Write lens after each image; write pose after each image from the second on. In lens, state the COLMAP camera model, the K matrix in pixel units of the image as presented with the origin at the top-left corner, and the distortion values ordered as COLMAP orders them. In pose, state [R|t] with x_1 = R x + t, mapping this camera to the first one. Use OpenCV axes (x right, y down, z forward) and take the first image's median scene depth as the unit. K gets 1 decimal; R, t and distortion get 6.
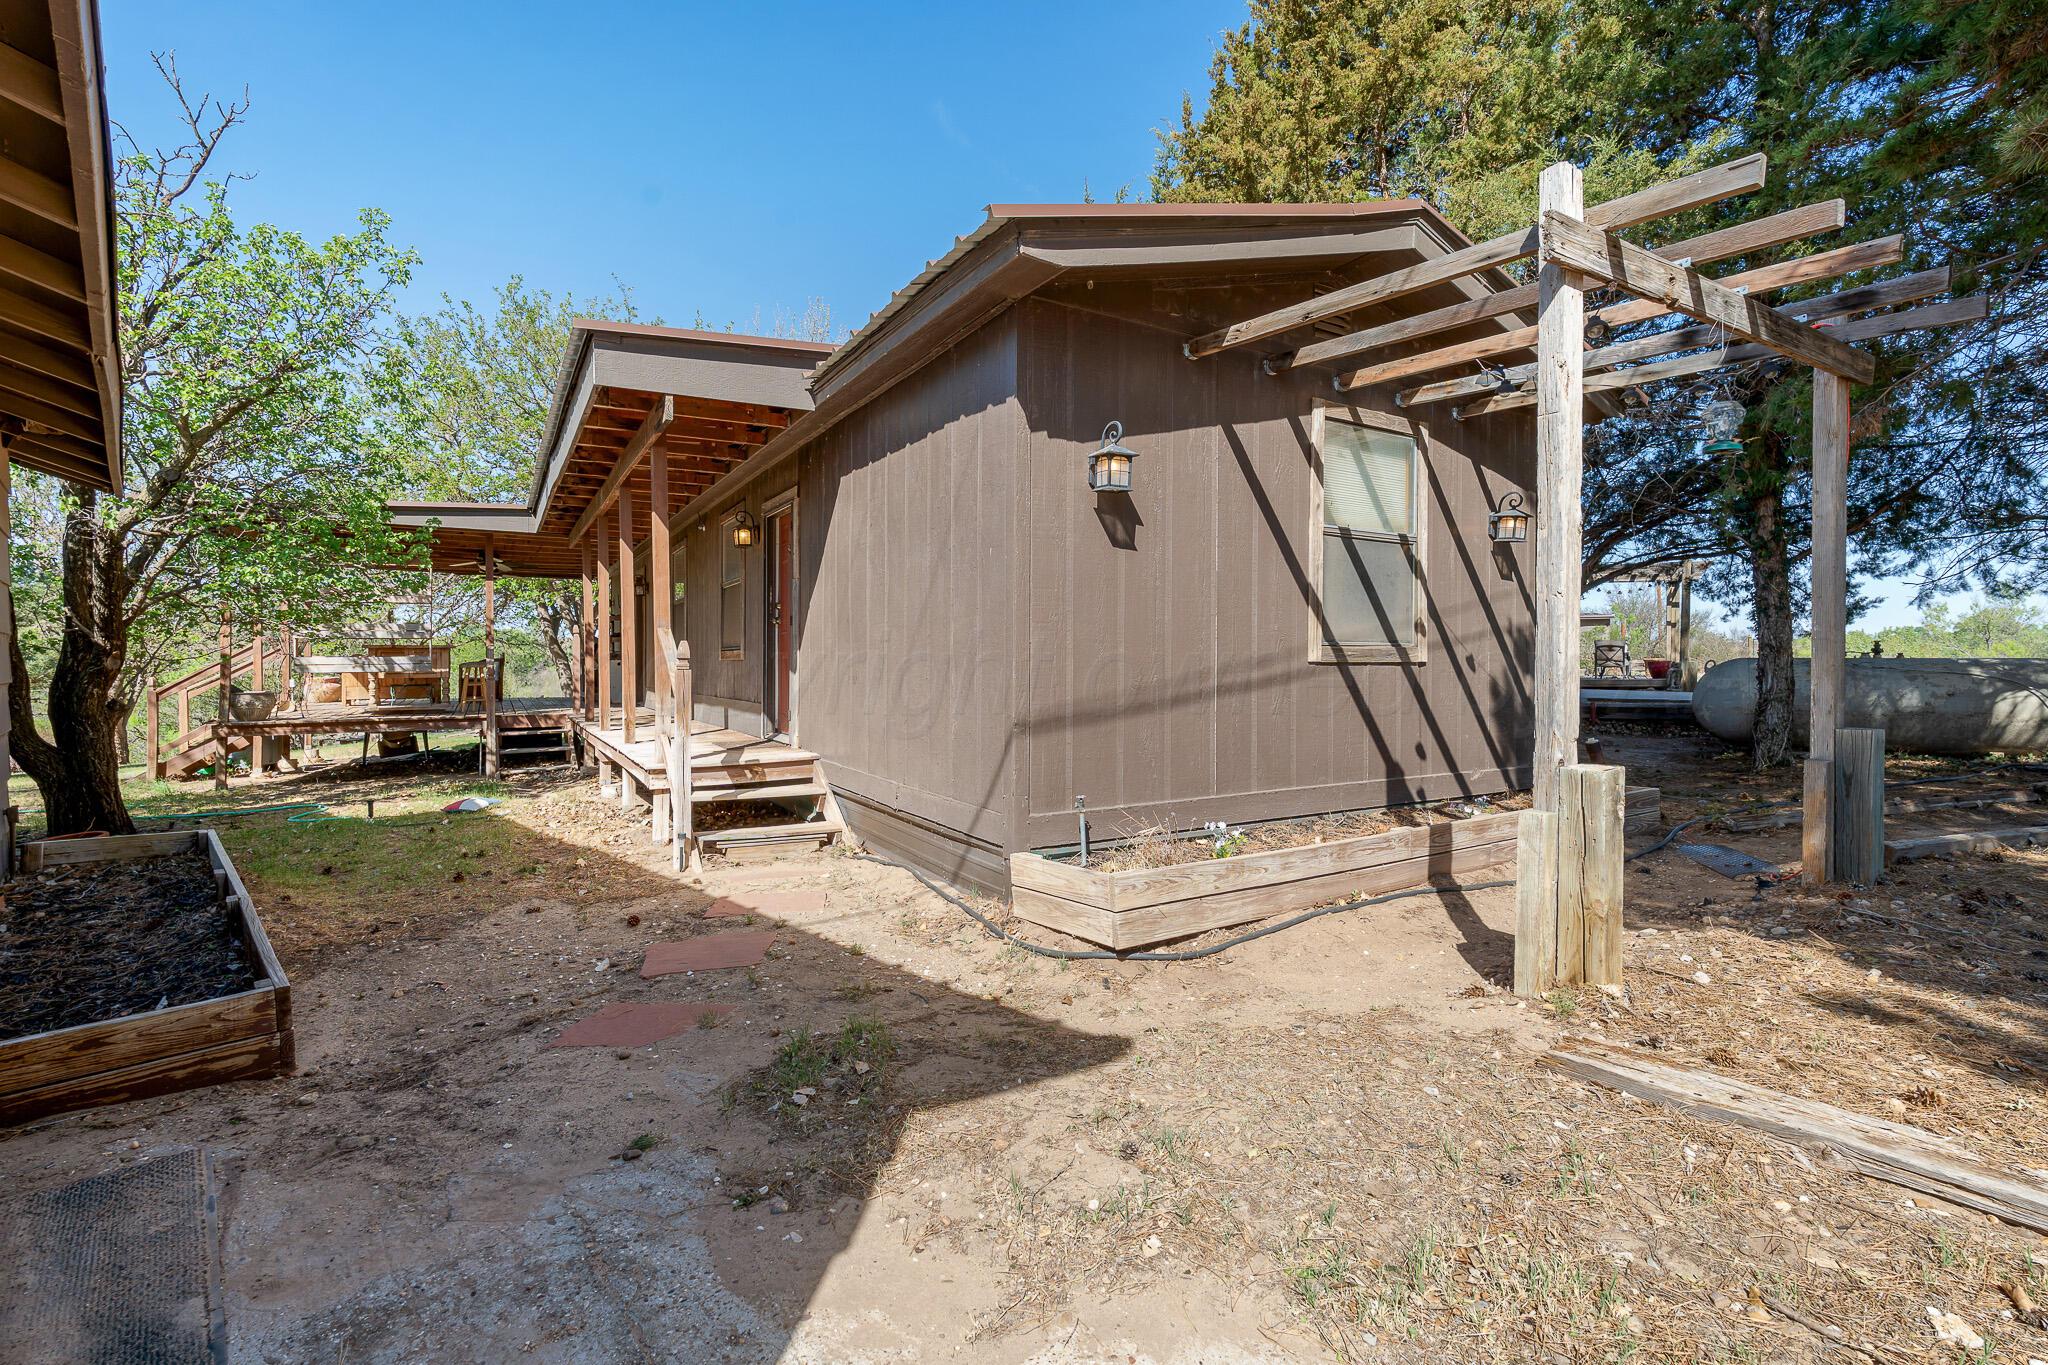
lens RADIAL K [[908.8, 0, 1024.2], [0, 908.8, 656.0], [0, 0, 1]] dist [0.000595, 0.000012]
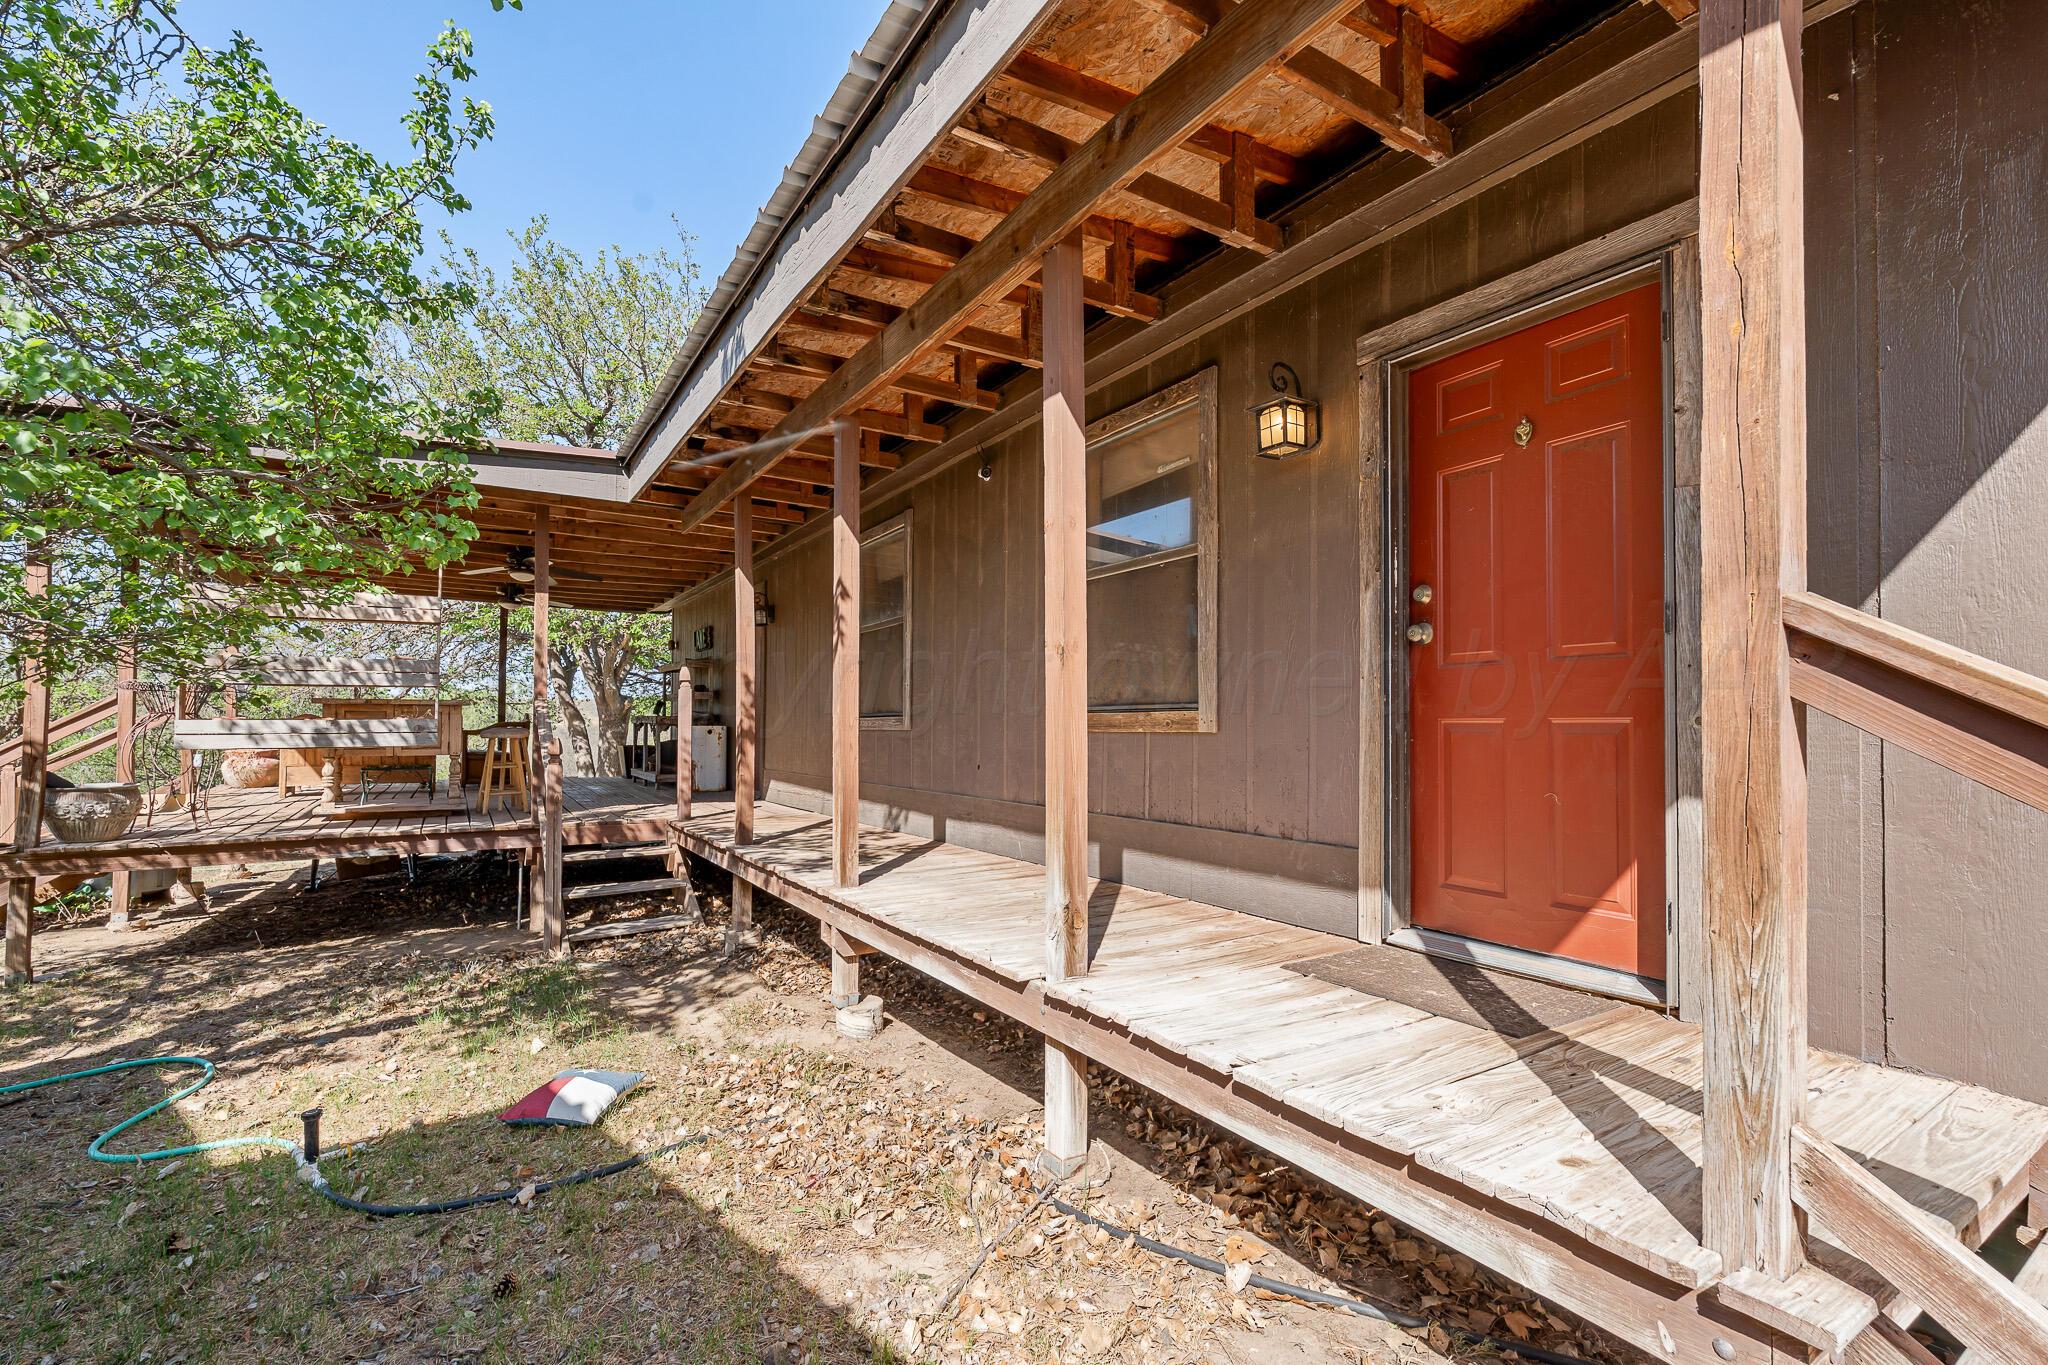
lens RADIAL K [[910.8, 0, 1026.1], [0, 910.8, 692.9], [0, 0, 1]] dist [0.001098, 0.000309]
pose [[0.999571, 0.008314, 0.028078, -0.303607], [-0.007595, 0.999643, -0.025611, -0.003719], [-0.028281, 0.025387, 0.999278, 0.424867]]
